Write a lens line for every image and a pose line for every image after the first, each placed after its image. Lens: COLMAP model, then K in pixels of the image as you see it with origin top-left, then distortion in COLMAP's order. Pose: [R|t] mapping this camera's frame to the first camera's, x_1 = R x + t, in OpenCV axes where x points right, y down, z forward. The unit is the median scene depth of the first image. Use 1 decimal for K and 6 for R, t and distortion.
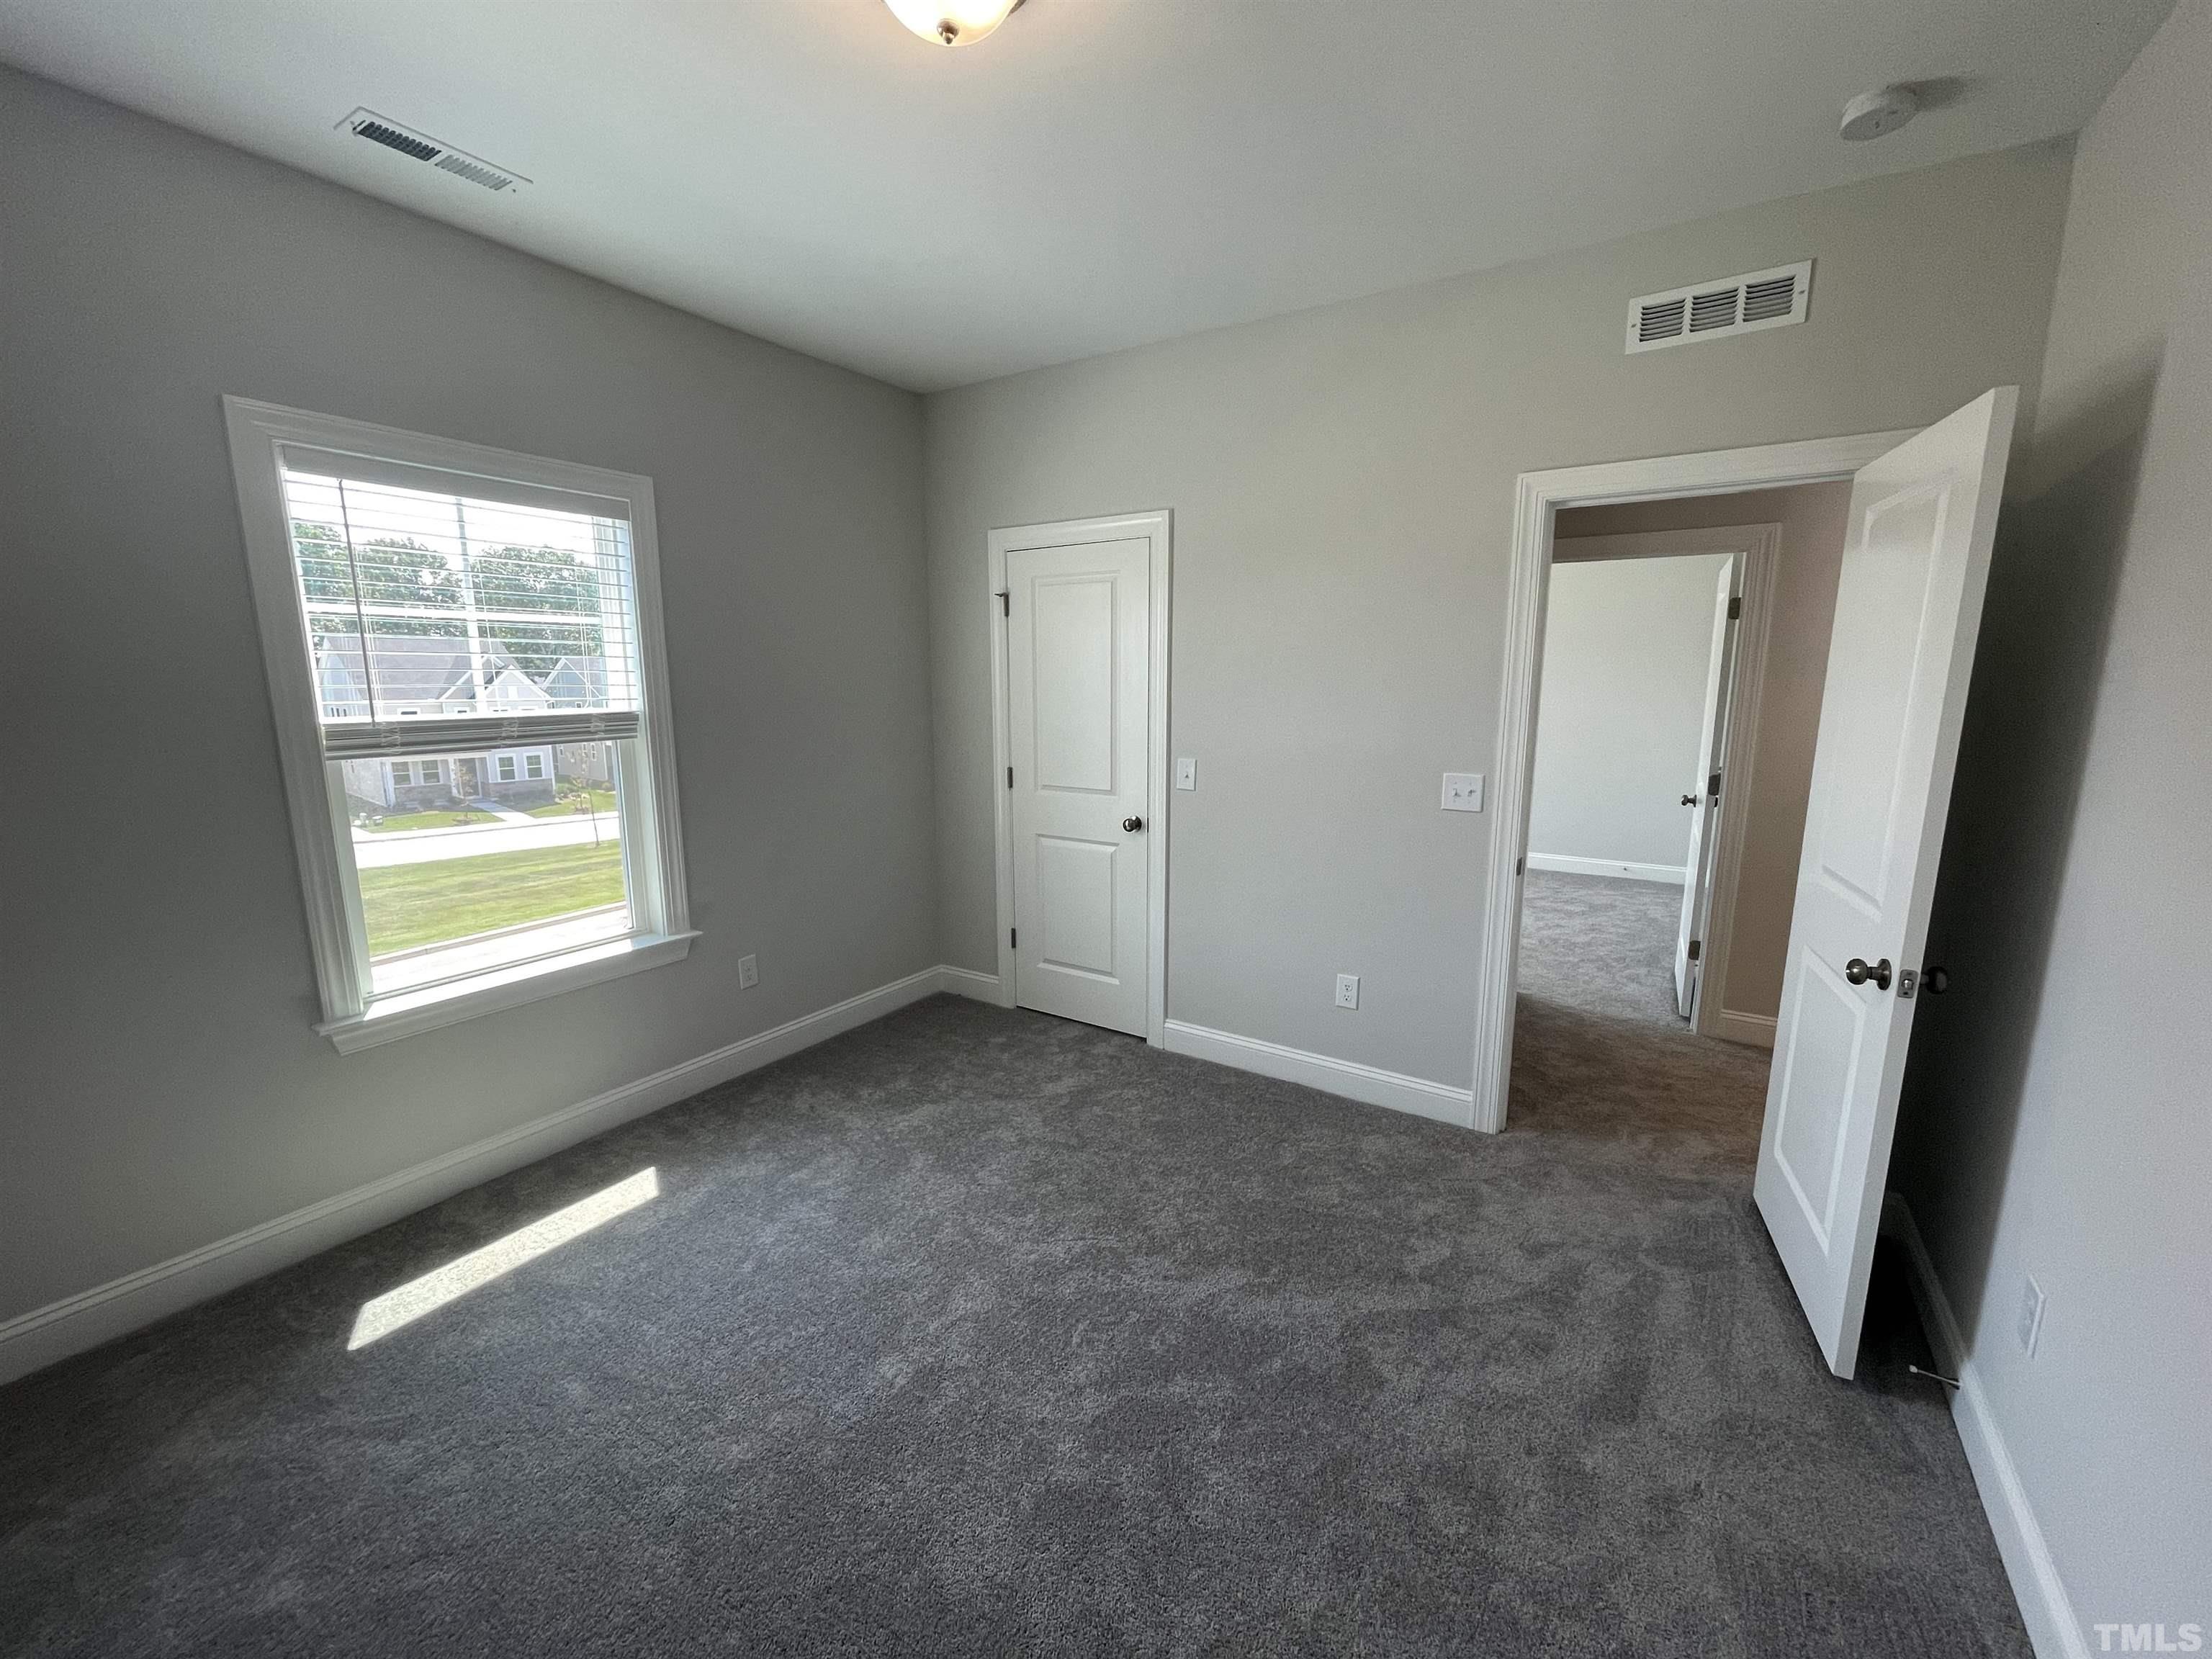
lens RADIAL K [[887.4, 0, 1099.2], [0, 887.4, 834.6], [0, 0, 1]] dist [-0.001377, 0.000022]
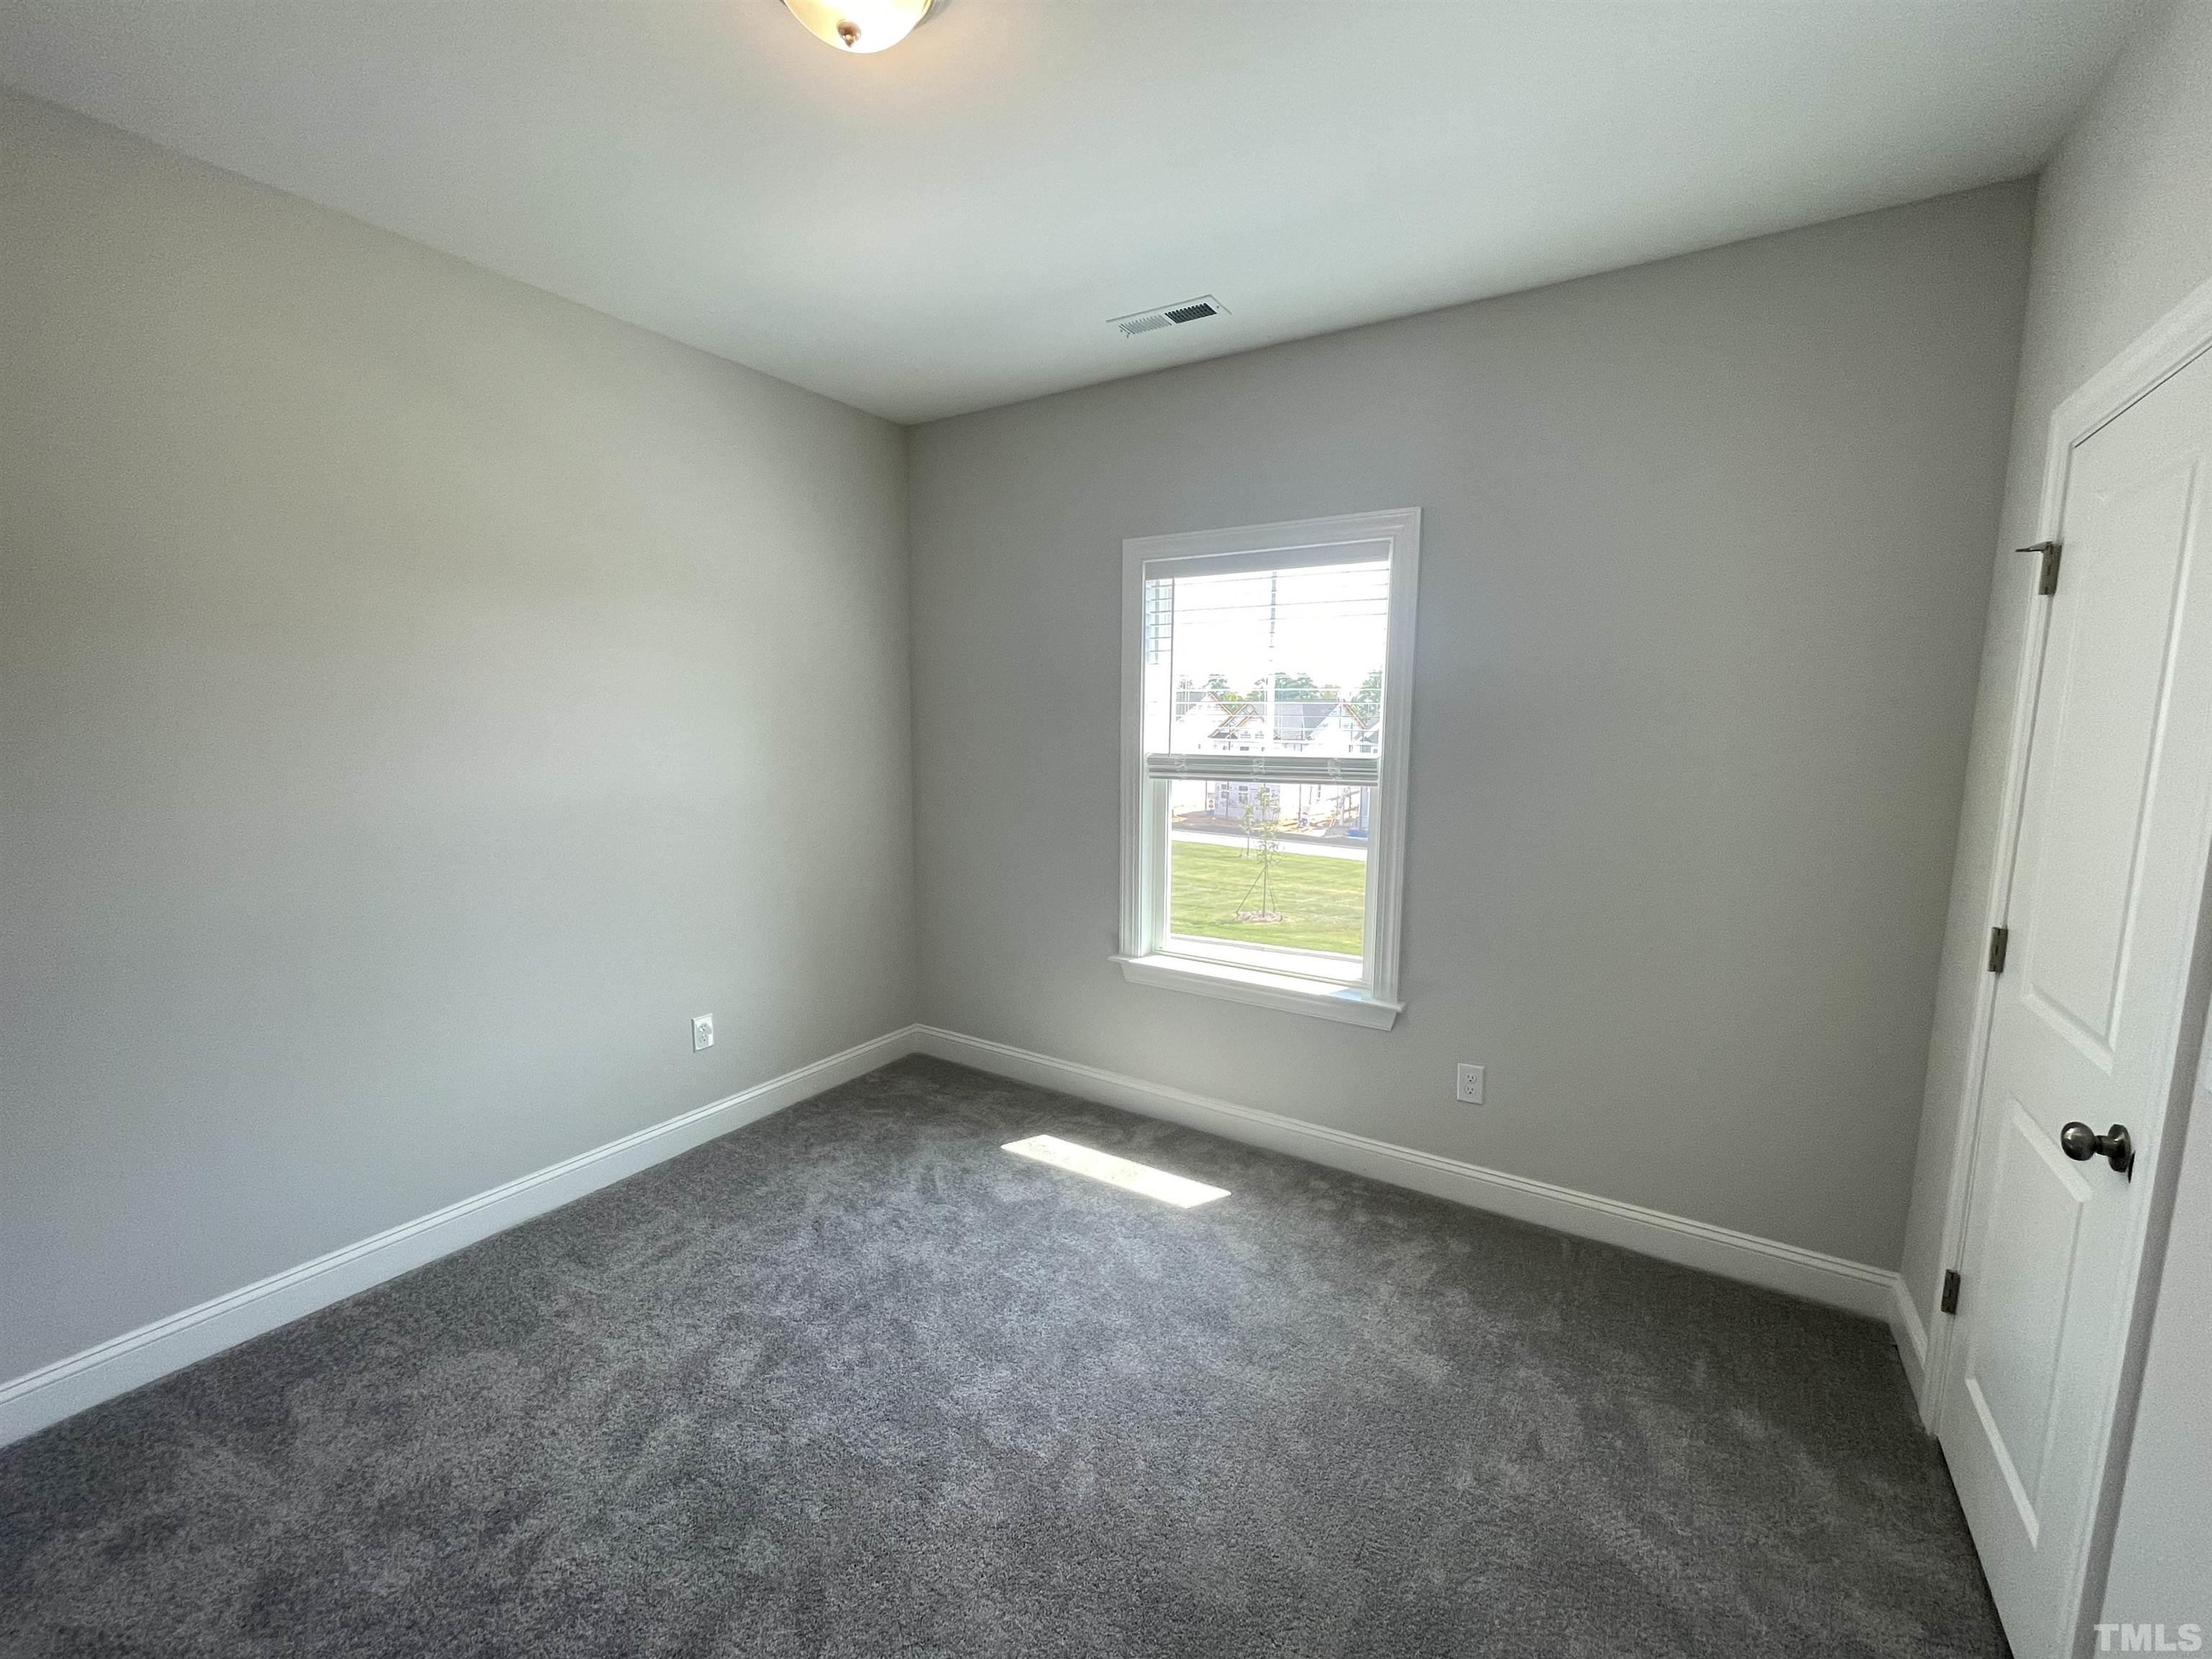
lens RADIAL K [[923.4, 0, 1104.5], [0, 923.4, 832.8], [0, 0, 1]] dist [0.008467, -0.000155]
pose [[0.005983, 0.131072, -0.991355, 0.504877], [-0.178469, 0.975596, 0.127911, -0.144395], [0.983927, 0.176161, 0.029229, 0.742979]]
